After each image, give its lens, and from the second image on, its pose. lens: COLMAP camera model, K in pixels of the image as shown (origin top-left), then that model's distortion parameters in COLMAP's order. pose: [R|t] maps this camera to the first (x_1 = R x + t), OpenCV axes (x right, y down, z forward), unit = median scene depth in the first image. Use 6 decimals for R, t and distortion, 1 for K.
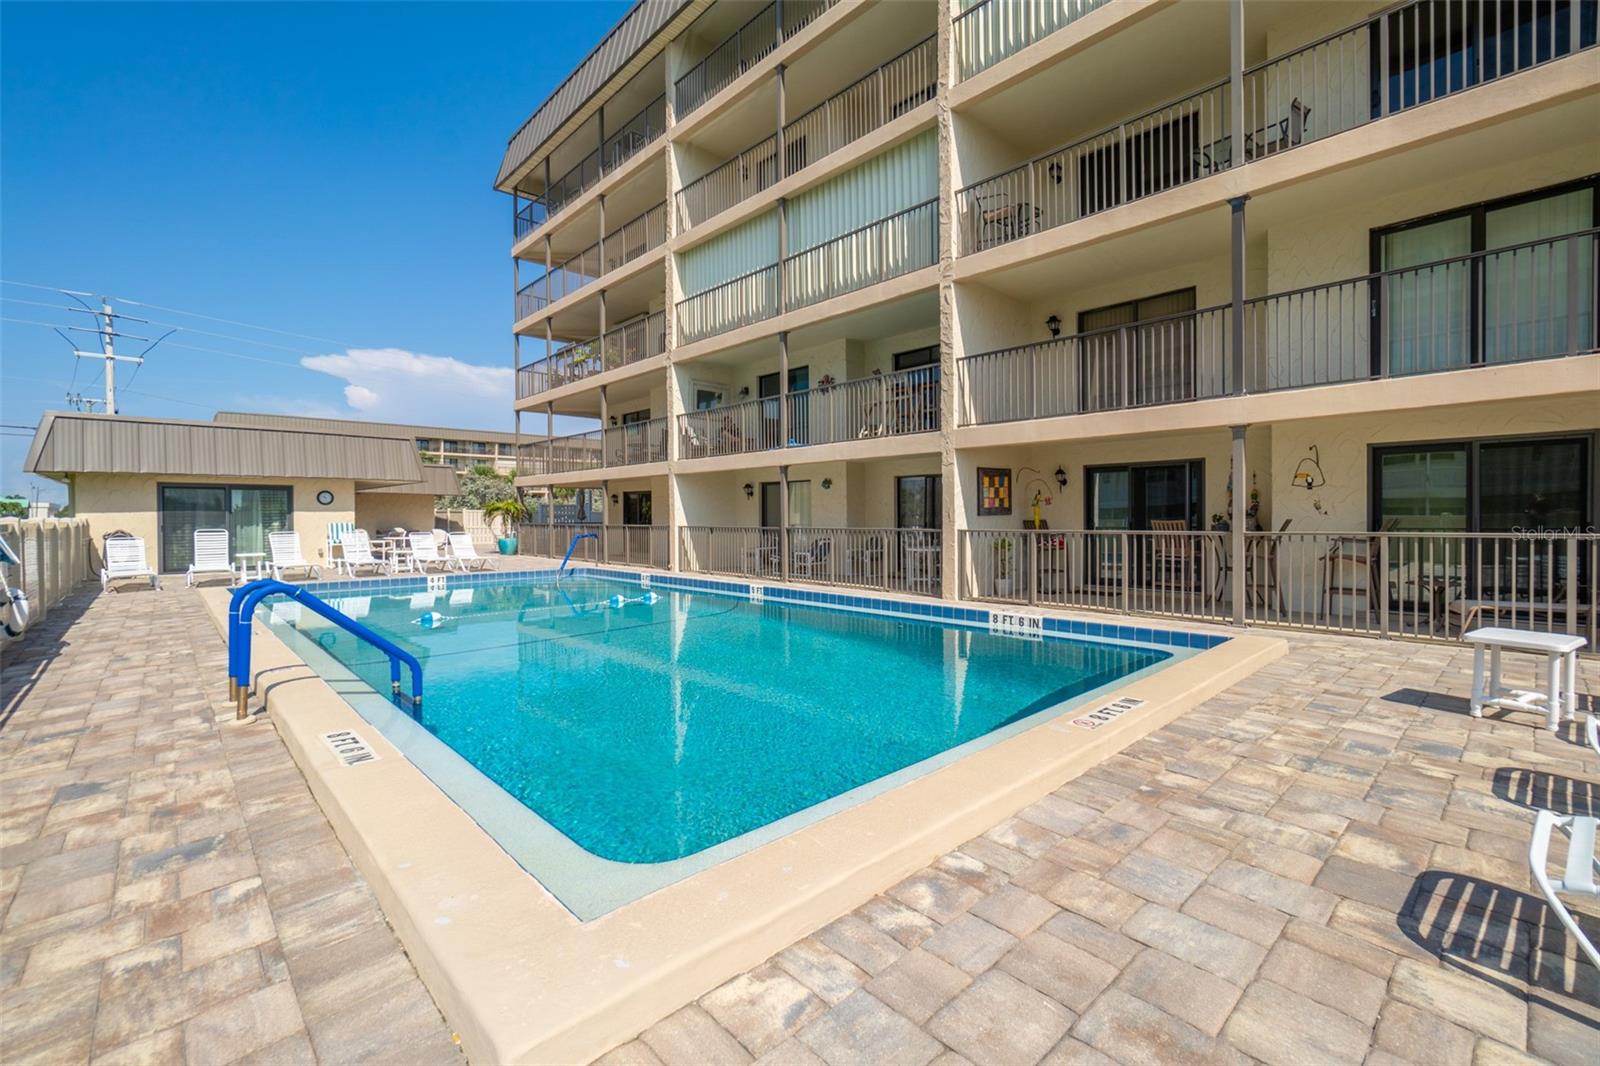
lens RADIAL K [[681.5, 0, 800.0], [0, 681.5, 533.0], [0, 0, 1]] dist [-0.011749, -0.000136]
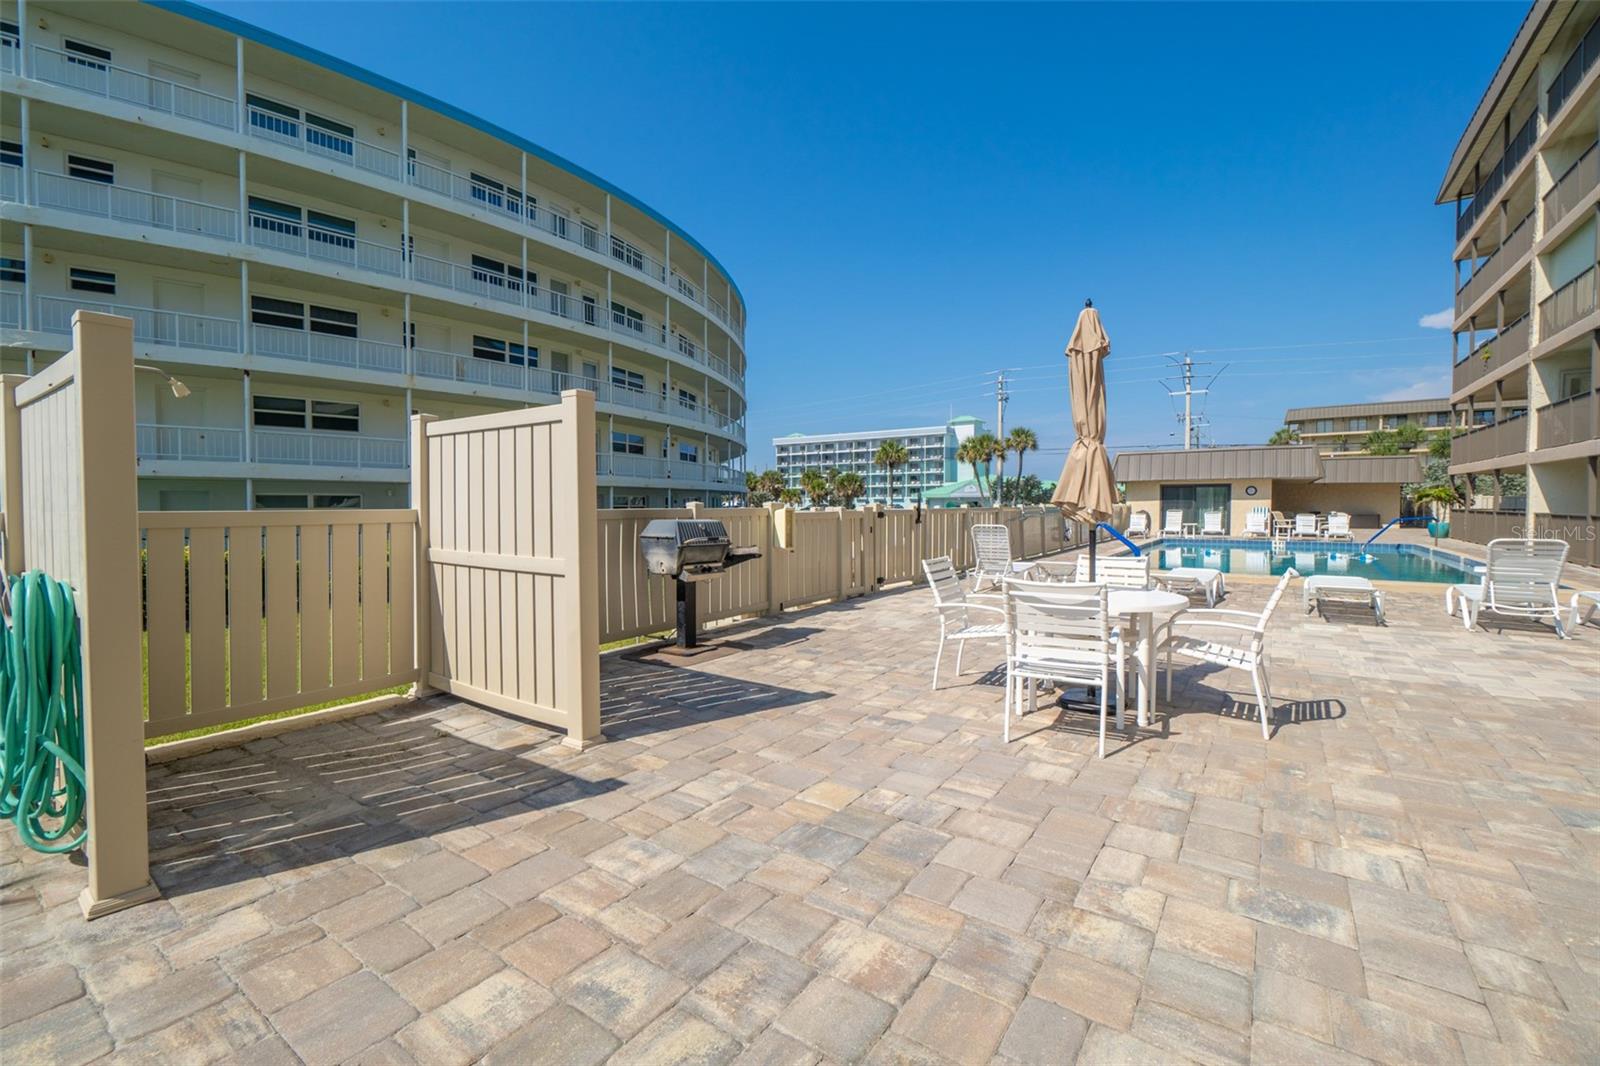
lens RADIAL K [[681.5, 0, 800.0], [0, 681.5, 533.0], [0, 0, 1]] dist [-0.011749, -0.000136]
pose [[0.214698, 0.044654, -0.975659, 0.601276], [-0.019905, 0.998947, 0.041340, 0.000679], [0.976478, 0.010545, 0.215360, -0.344329]]
